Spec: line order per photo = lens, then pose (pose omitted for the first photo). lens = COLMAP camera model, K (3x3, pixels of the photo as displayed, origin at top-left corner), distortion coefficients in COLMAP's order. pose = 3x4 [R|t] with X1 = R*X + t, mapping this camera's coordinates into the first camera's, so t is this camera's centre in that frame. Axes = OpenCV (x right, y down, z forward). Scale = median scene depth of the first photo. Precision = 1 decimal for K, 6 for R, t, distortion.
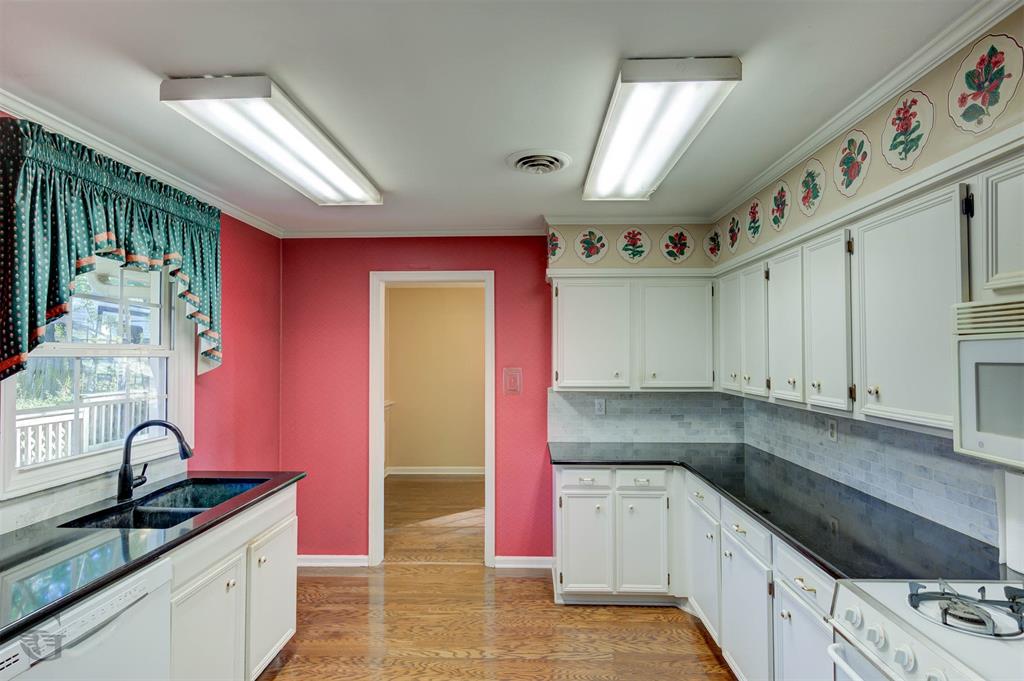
lens RADIAL K [[511.9, 0, 518.0], [0, 511.9, 343.3], [0, 0, 1]] dist [0.003883, -0.000402]
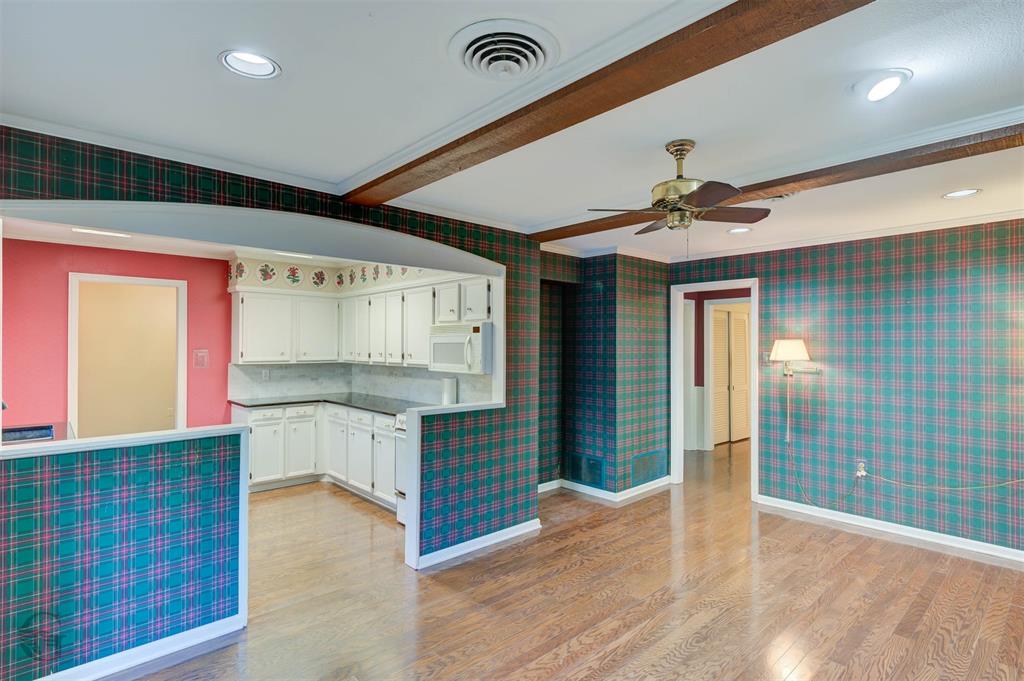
lens RADIAL K [[511.9, 0, 512.0], [0, 511.9, 339.9], [0, 0, 1]] dist [0.003883, -0.000402]
pose [[0.716400, 0.009430, 0.697626, -0.433861], [-0.017635, 0.999834, 0.004593, -0.003046], [-0.697467, -0.015593, 0.716448, -0.707164]]
